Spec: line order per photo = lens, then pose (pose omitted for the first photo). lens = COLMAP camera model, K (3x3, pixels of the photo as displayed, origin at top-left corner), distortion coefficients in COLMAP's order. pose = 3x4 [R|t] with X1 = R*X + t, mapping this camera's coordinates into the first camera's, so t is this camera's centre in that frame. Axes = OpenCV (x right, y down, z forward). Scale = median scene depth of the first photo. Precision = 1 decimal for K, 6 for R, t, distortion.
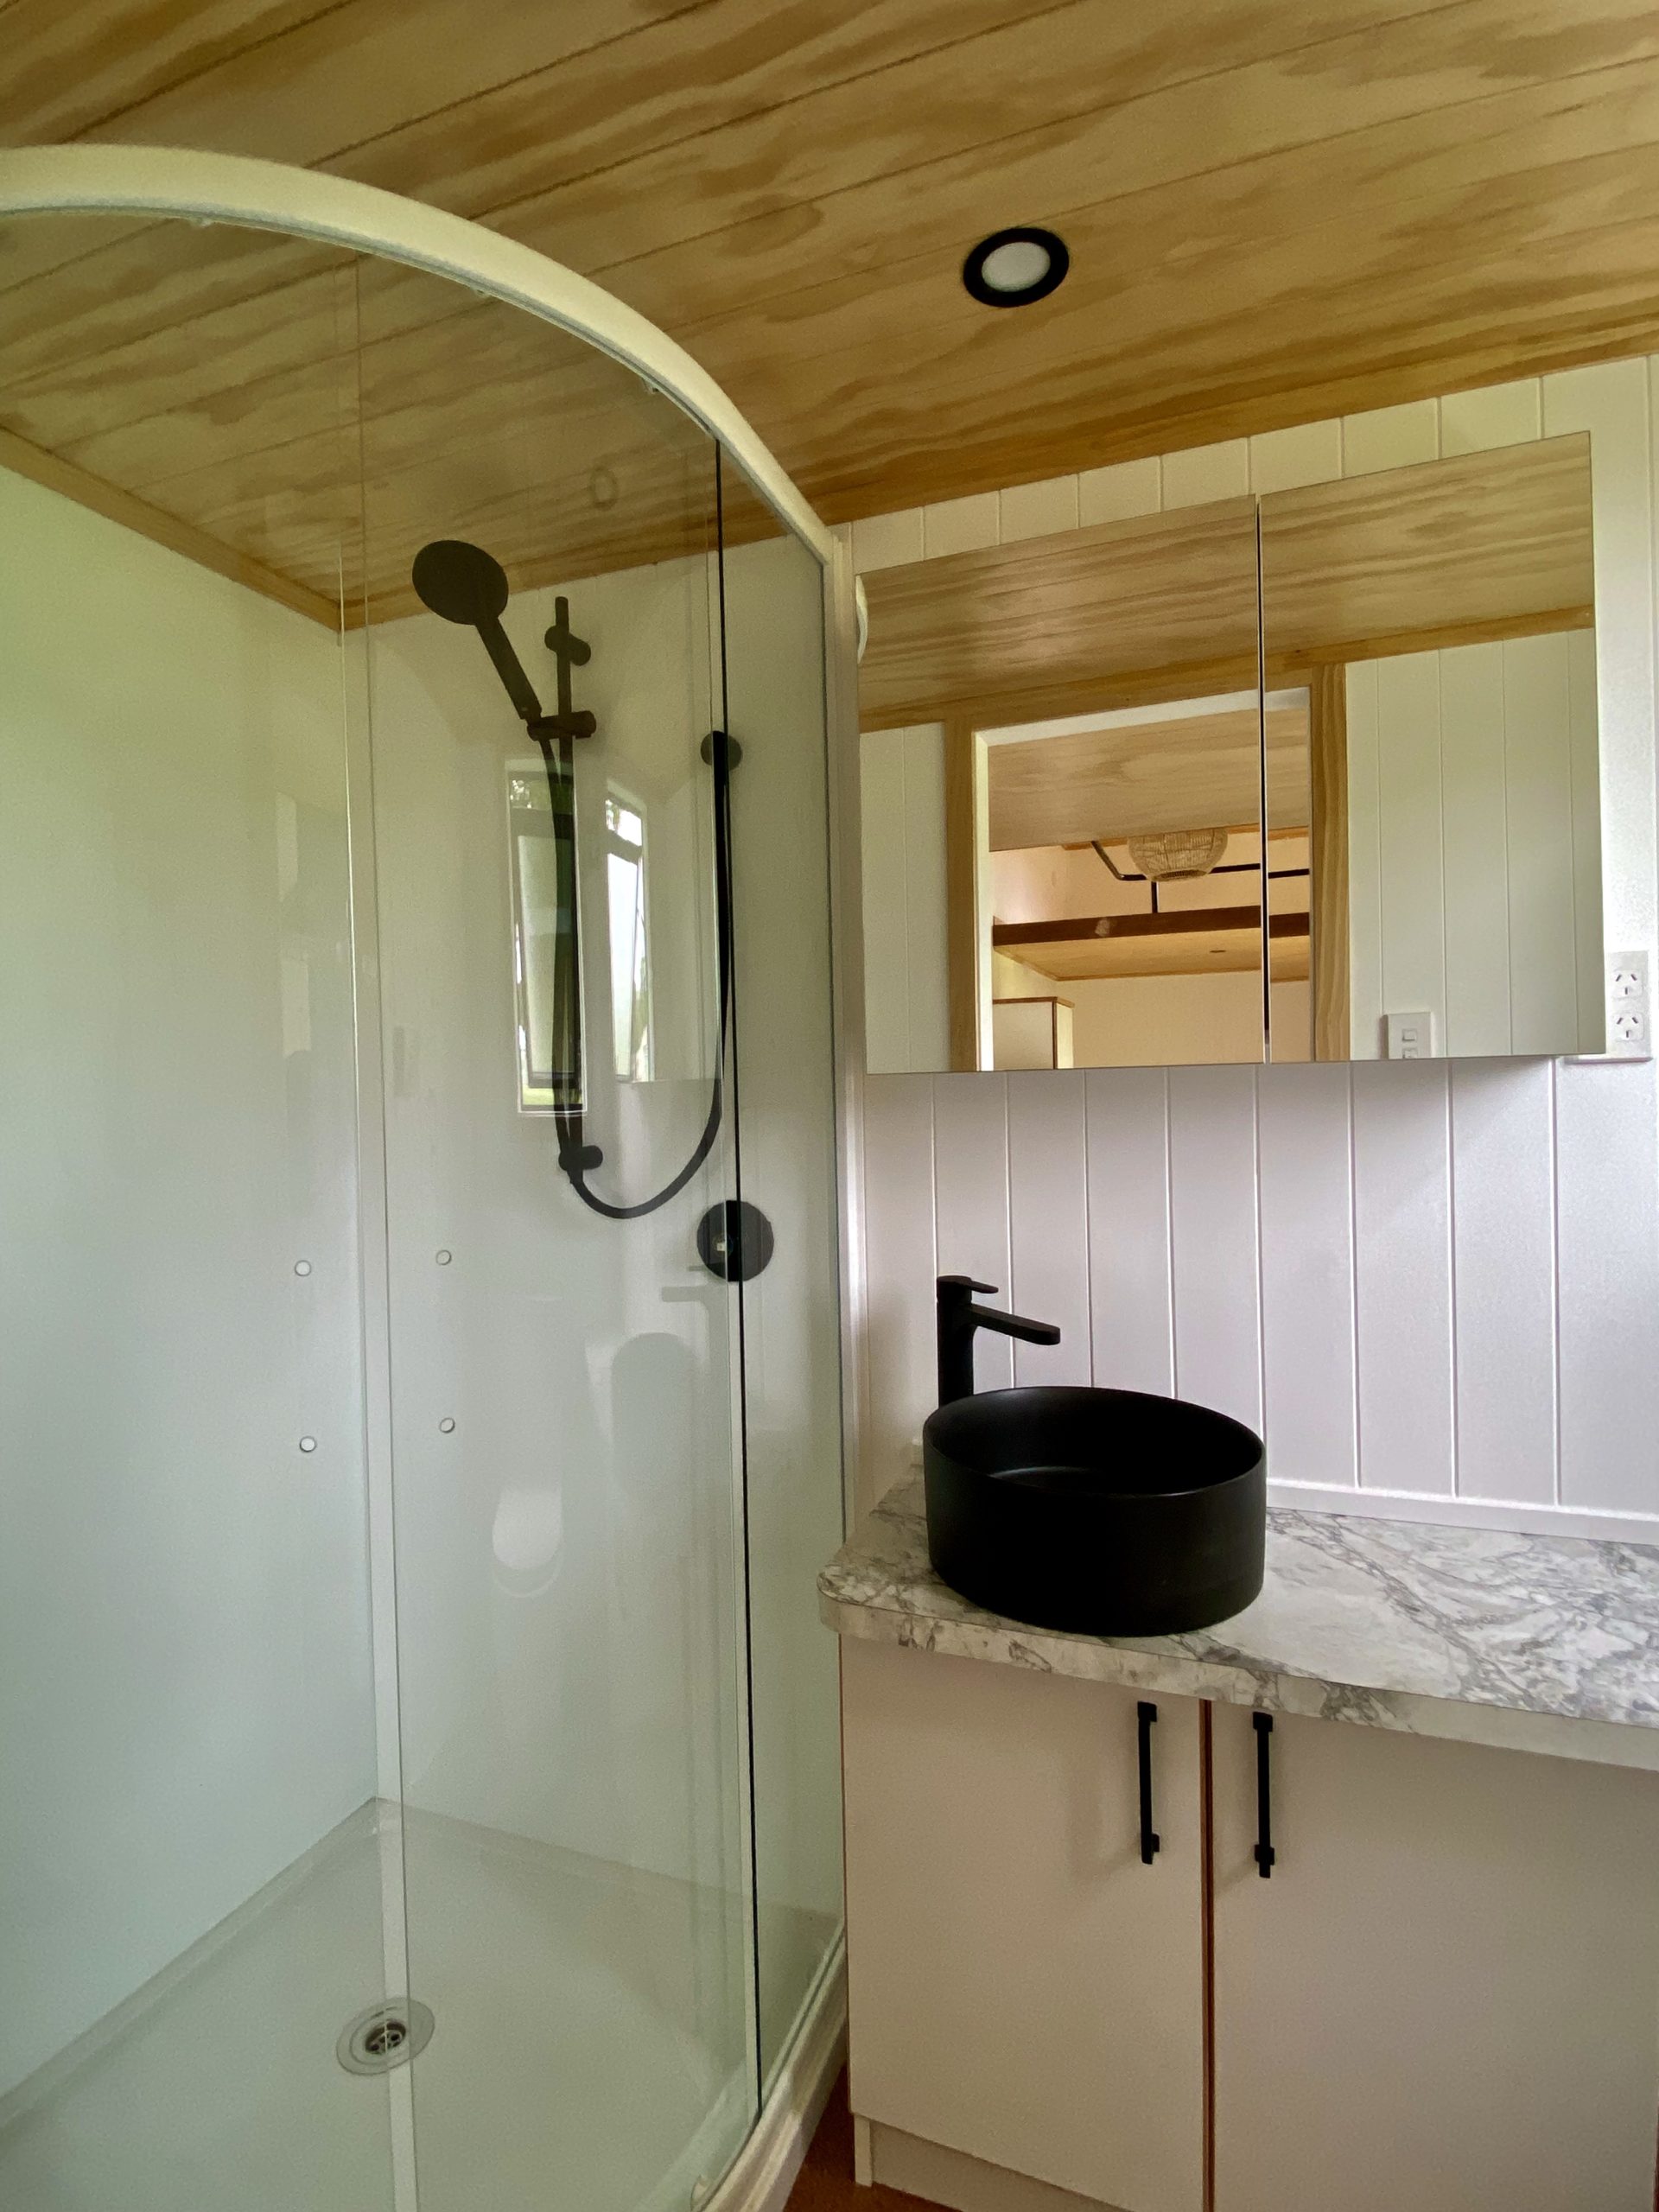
lens RADIAL K [[1091.6, 0, 820.1], [0, 1091.6, 1102.0], [0, 0, 1]] dist [0.026513, -0.020082]
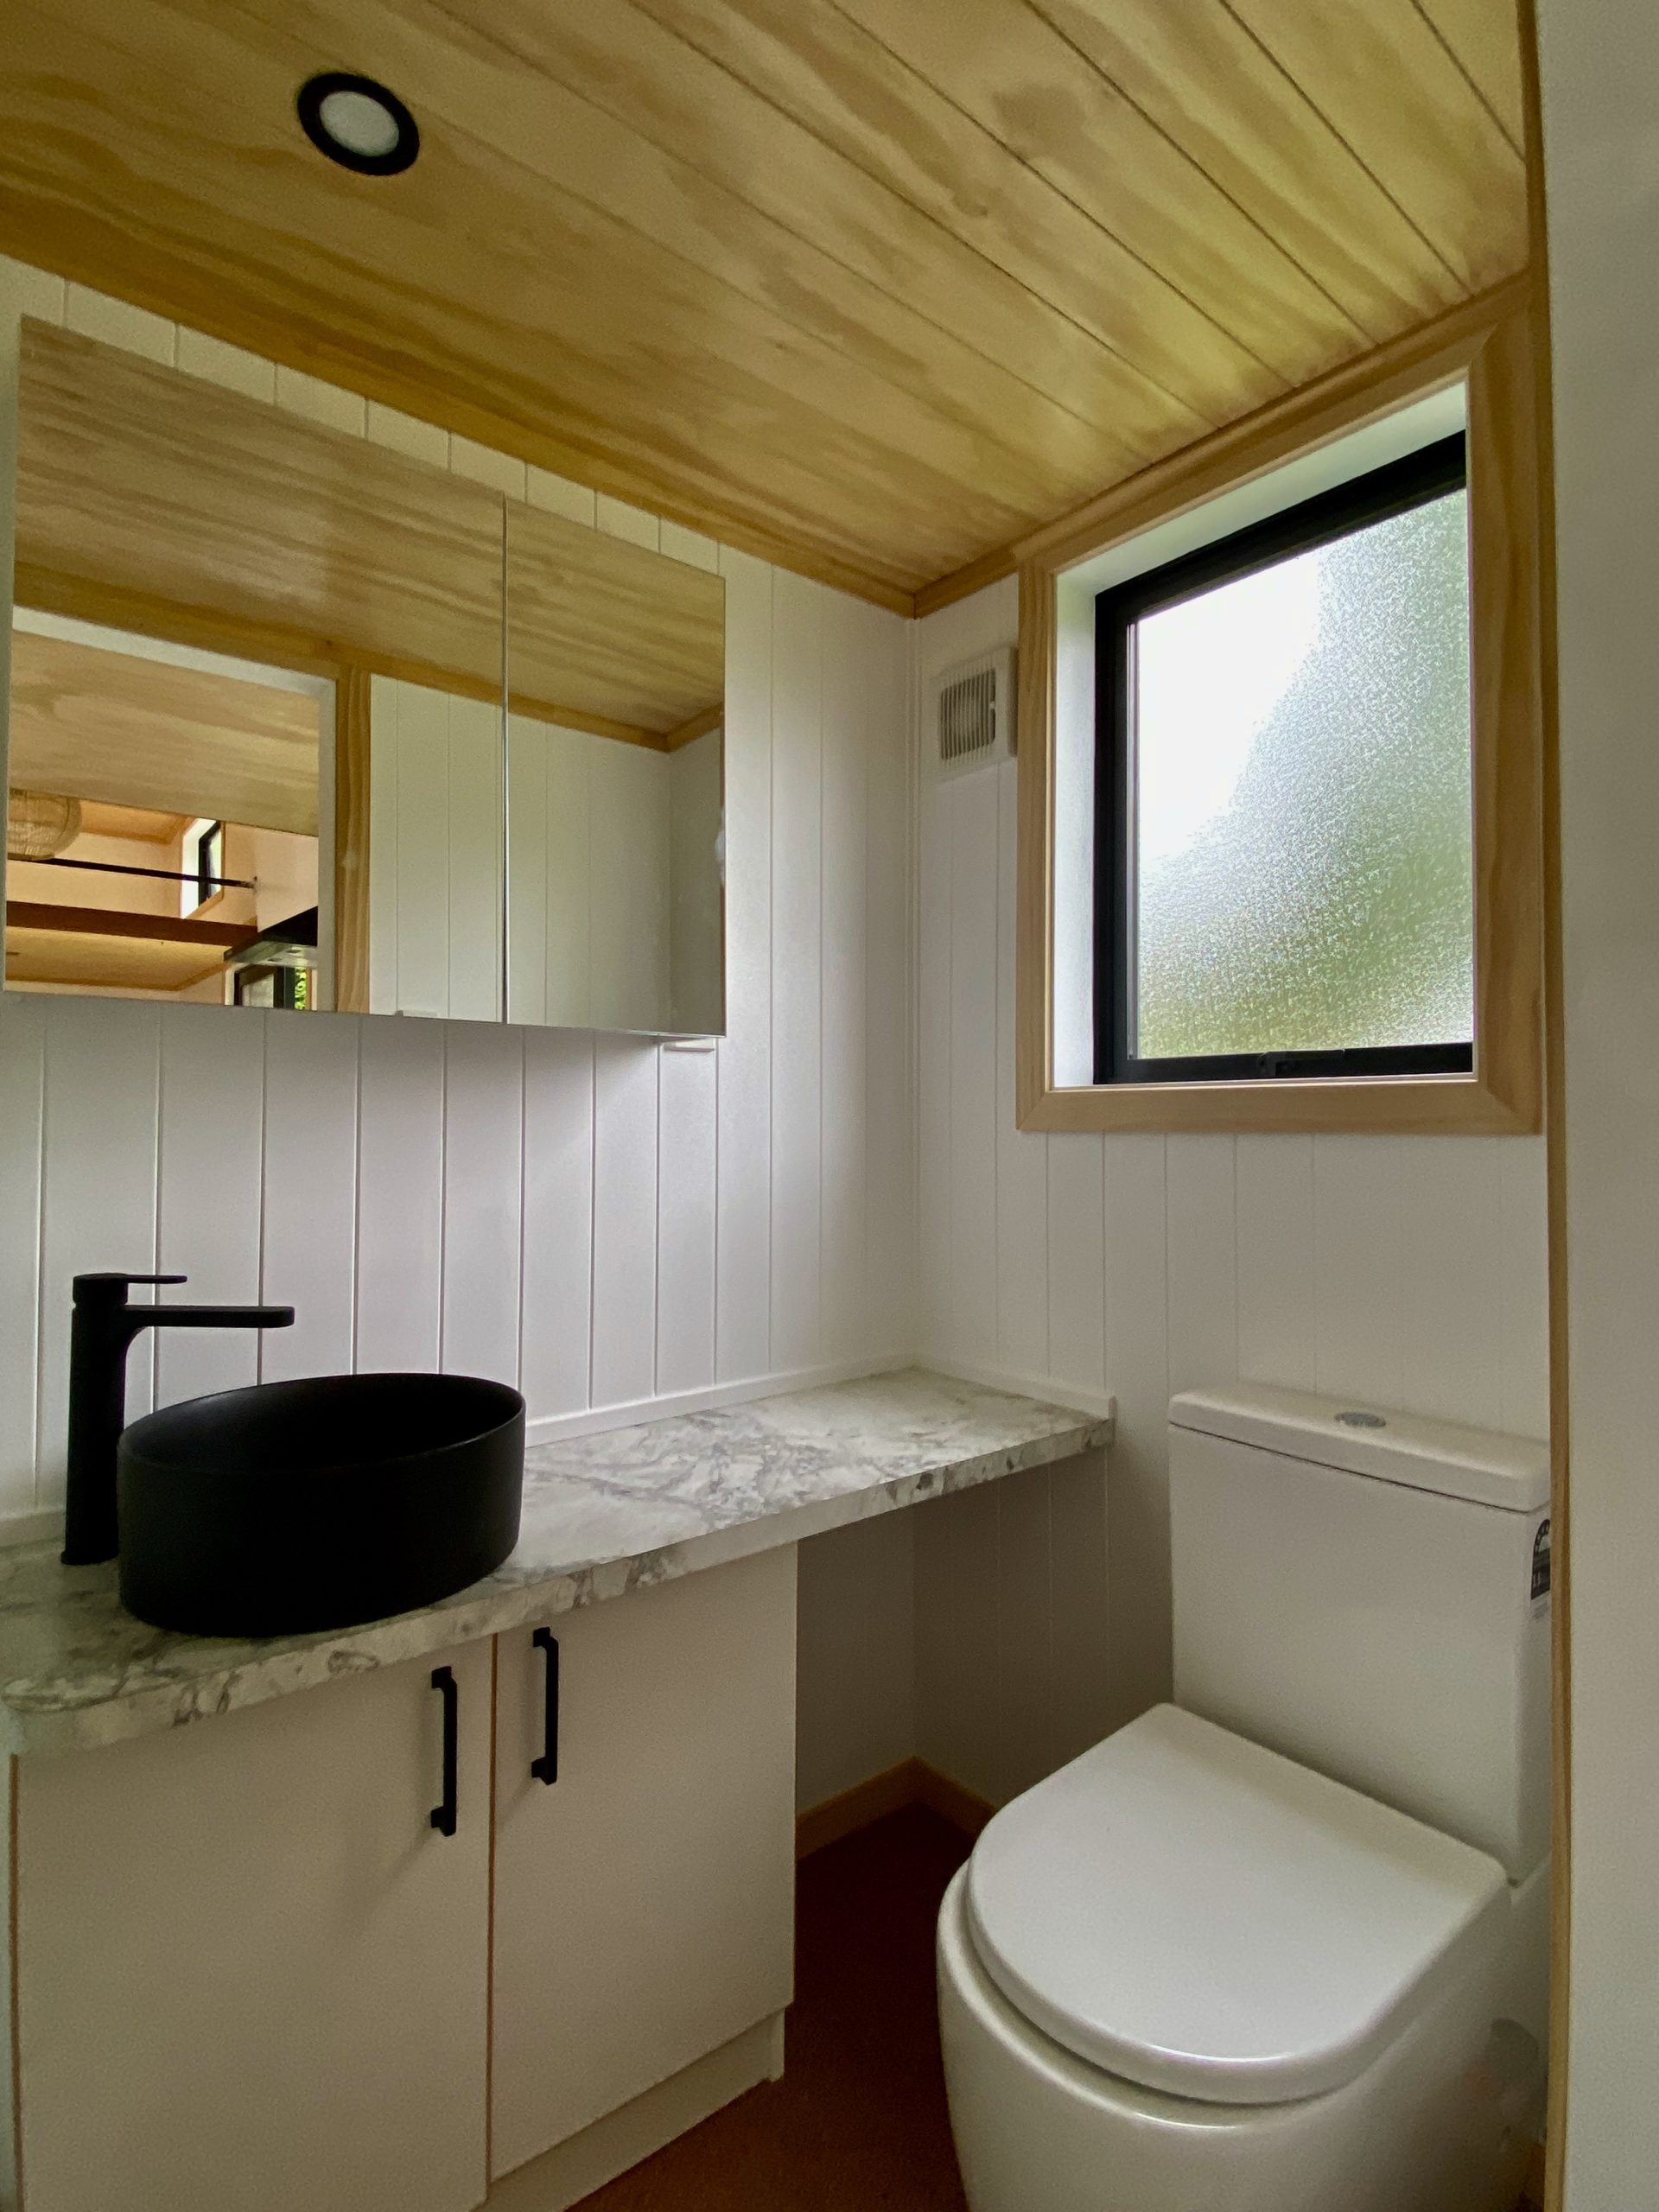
lens RADIAL K [[1091.6, 0, 820.1], [0, 1091.6, 1102.0], [0, 0, 1]] dist [0.026513, -0.020082]
pose [[0.511975, 0.036214, 0.858237, -0.370982], [-0.005130, 0.999222, -0.039102, 0.085782], [-0.858985, 0.015616, 0.511762, 0.210045]]
